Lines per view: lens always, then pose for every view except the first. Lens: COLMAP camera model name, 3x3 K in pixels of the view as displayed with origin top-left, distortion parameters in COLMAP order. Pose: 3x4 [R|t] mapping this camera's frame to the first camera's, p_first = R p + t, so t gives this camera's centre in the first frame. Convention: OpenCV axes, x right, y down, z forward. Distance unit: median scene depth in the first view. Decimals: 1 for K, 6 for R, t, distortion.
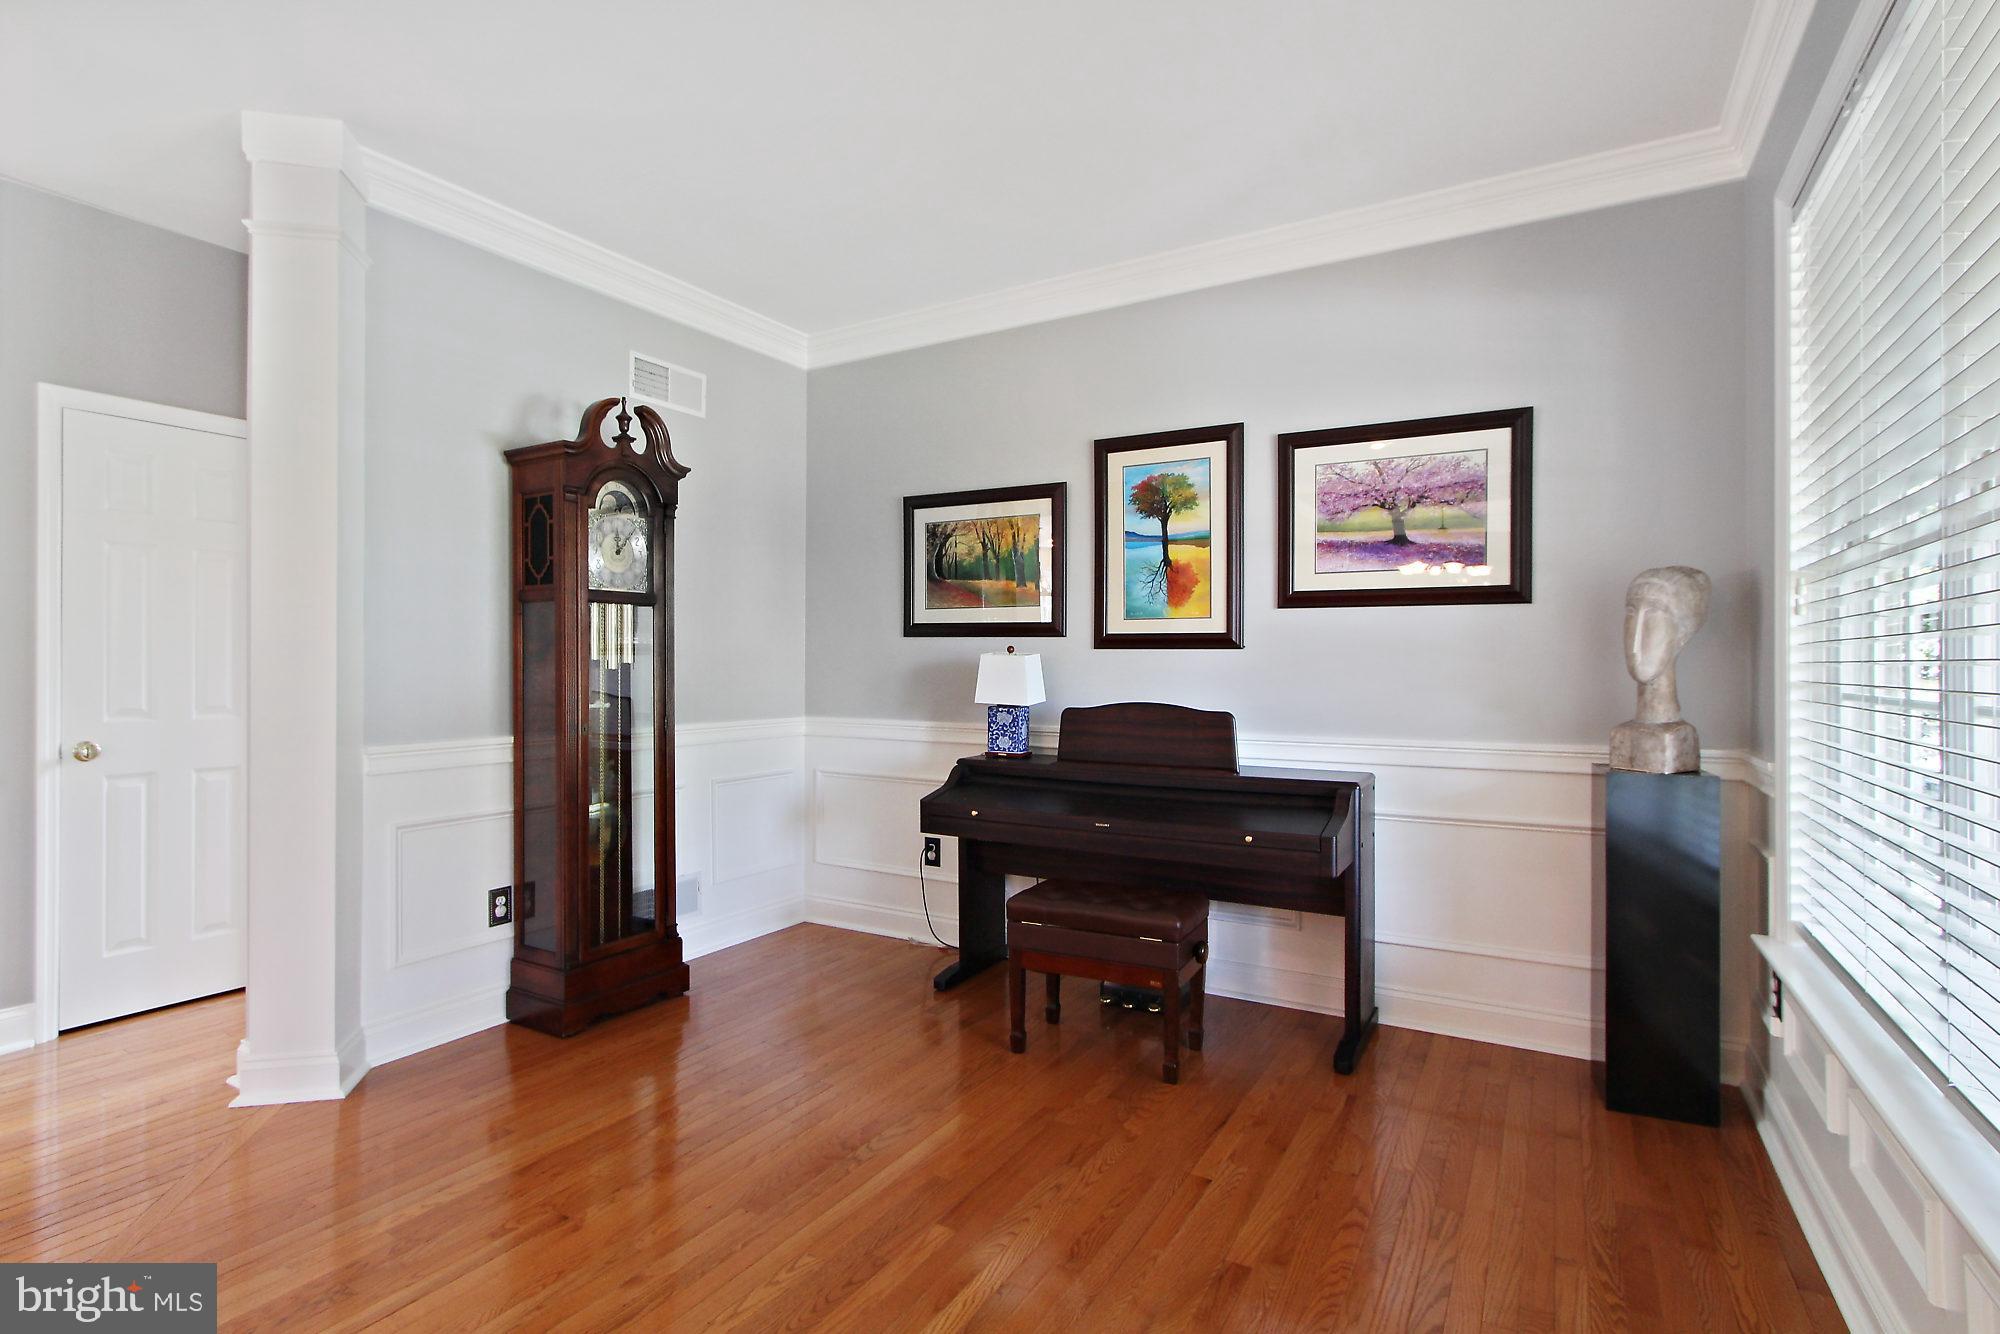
lens RADIAL K [[910.8, 0, 1000.2], [0, 910.8, 660.9], [0, 0, 1]] dist [-0.017502, -0.000313]
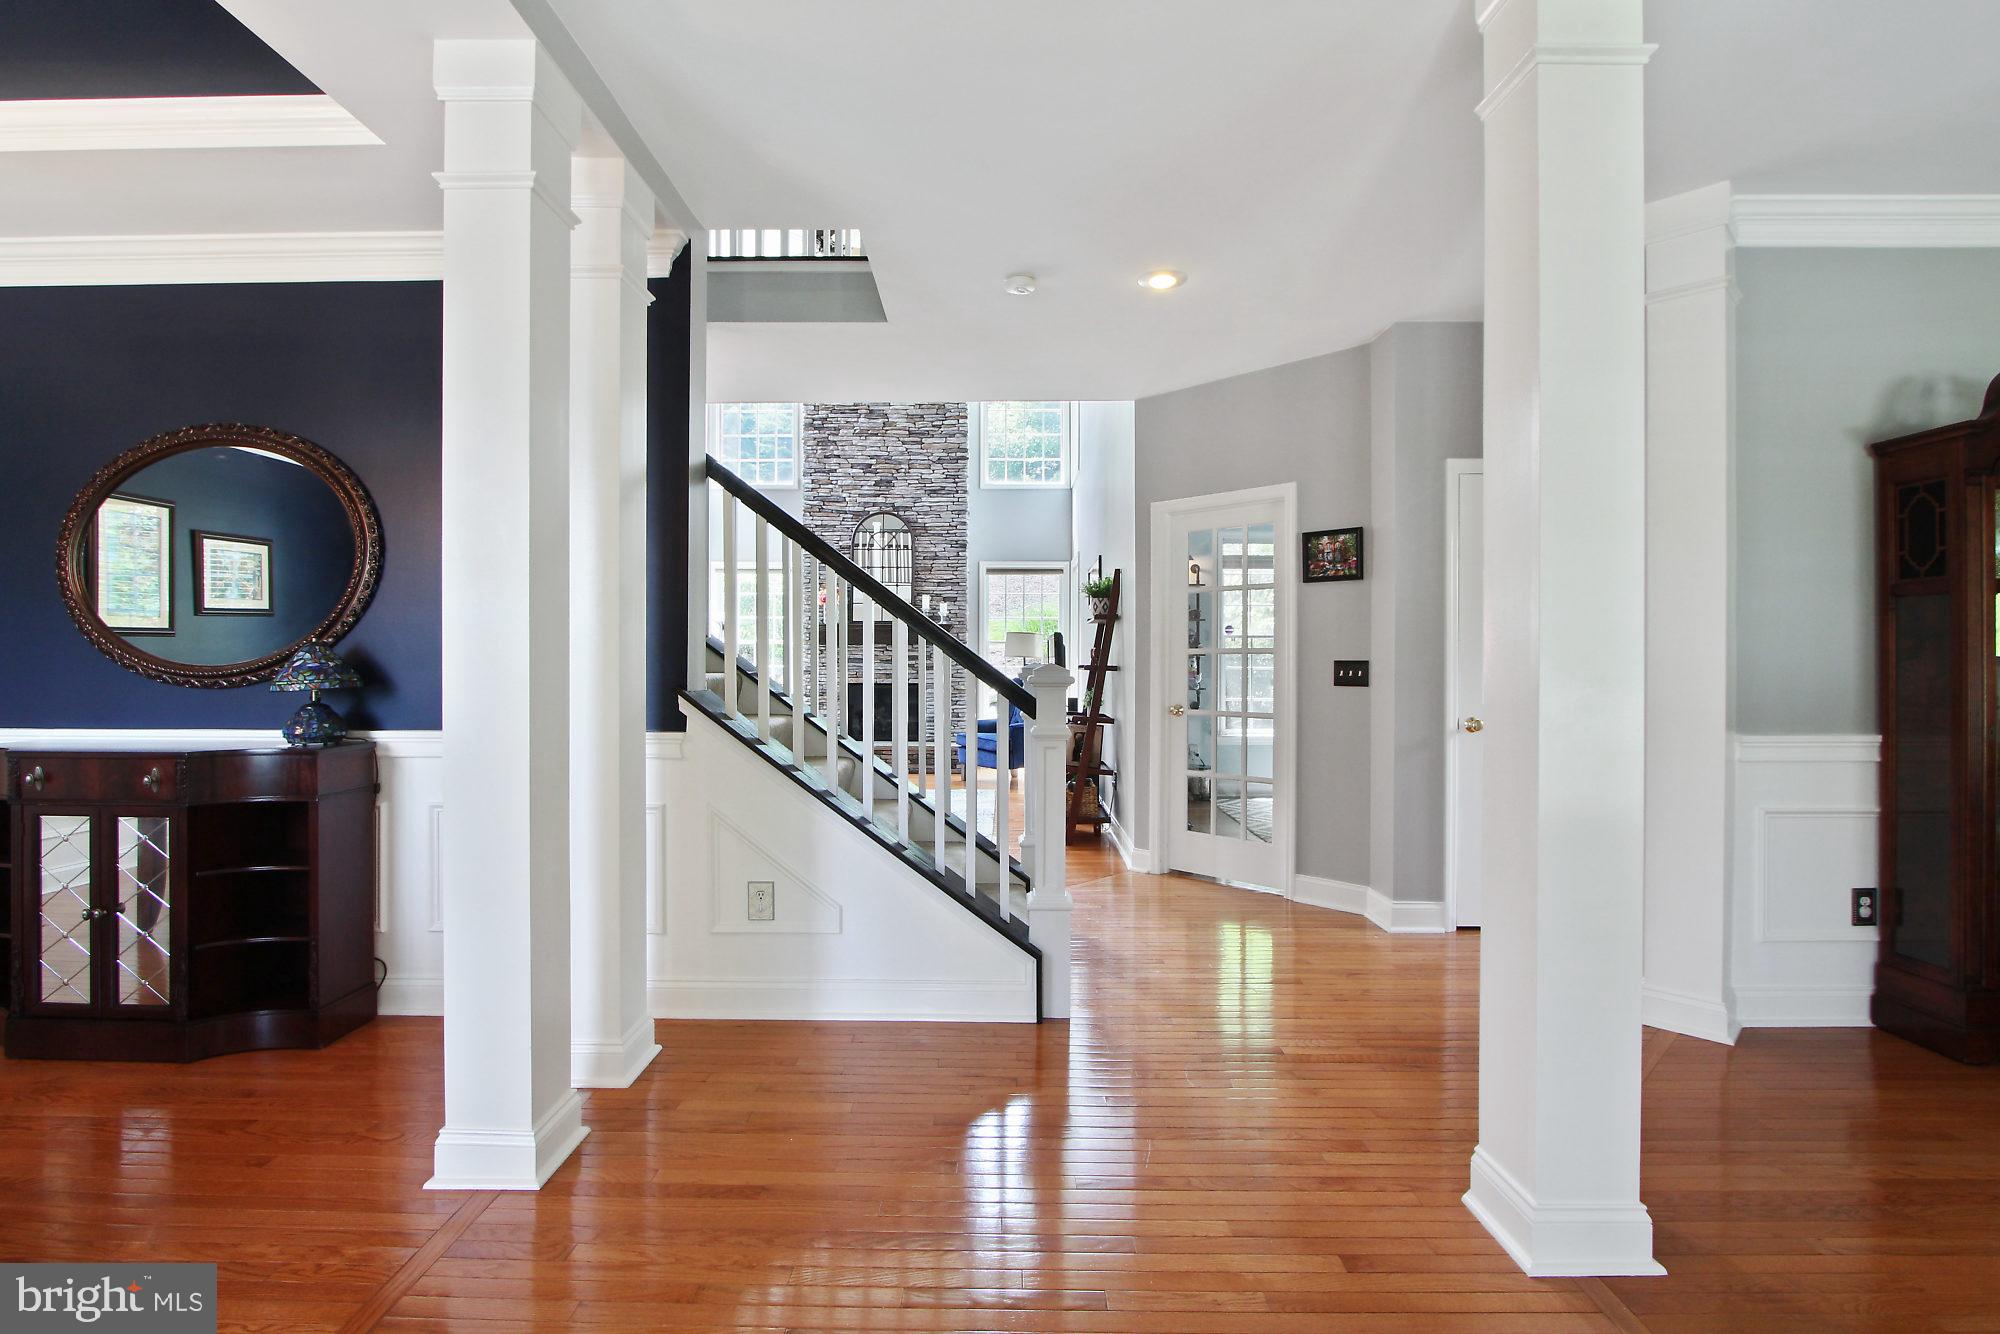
lens RADIAL K [[910.8, 0, 1000.2], [0, 910.8, 660.9], [0, 0, 1]] dist [-0.017502, -0.000313]
pose [[0.503230, -0.001477, -0.864151, -0.189511], [0.002815, 0.999996, -0.000070, 0.000899], [0.864148, -0.002397, 0.503232, -0.311549]]
